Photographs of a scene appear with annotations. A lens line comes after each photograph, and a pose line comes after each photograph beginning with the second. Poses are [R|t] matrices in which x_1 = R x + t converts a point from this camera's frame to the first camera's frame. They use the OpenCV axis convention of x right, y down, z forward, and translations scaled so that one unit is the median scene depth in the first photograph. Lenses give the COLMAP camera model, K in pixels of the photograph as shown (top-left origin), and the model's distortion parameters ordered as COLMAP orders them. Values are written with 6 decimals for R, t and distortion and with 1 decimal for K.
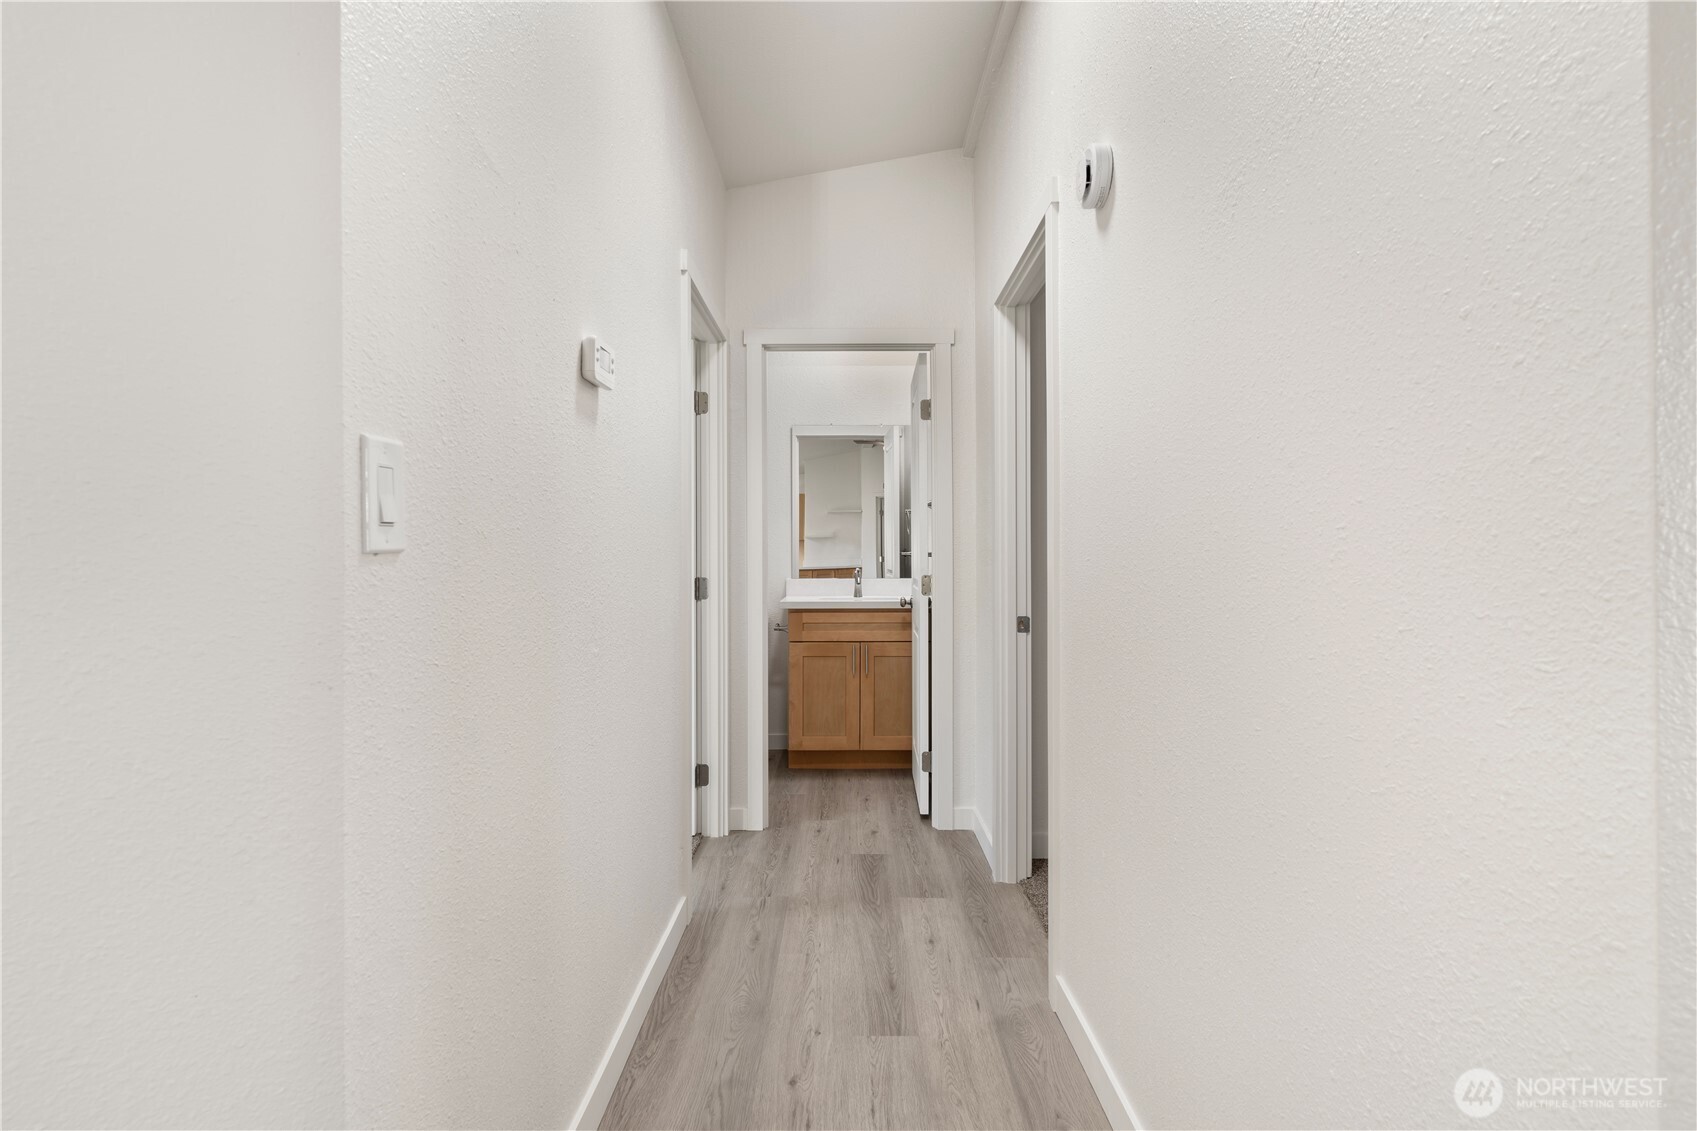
lens RADIAL K [[822.7, 0, 846.9], [0, 822.7, 555.4], [0, 0, 1]] dist [0.001385, 0.000306]
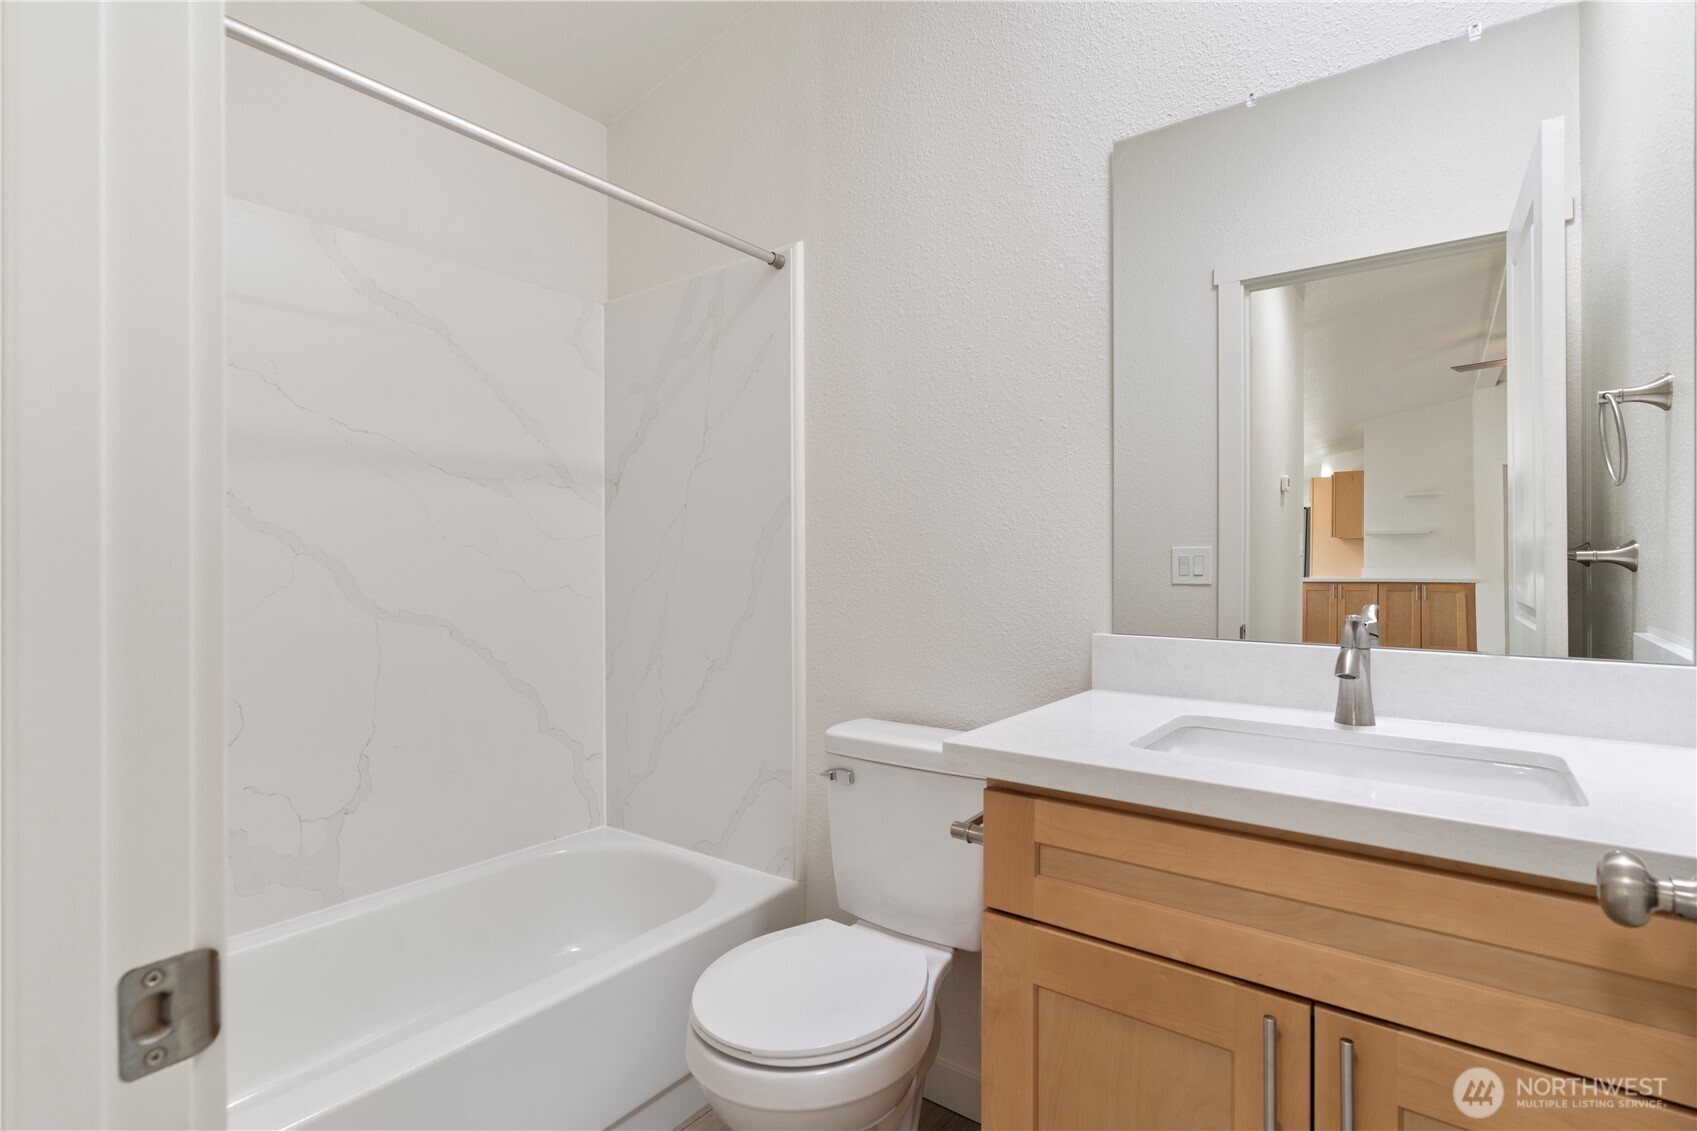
lens RADIAL K [[822.7, 0, 846.9], [0, 822.7, 555.4], [0, 0, 1]] dist [0.001385, 0.000306]
pose [[0.795152, -0.002083, -0.606406, 0.046663], [-0.002932, 0.999969, -0.007279, 0.001611], [0.606402, 0.007566, 0.795122, 0.778018]]
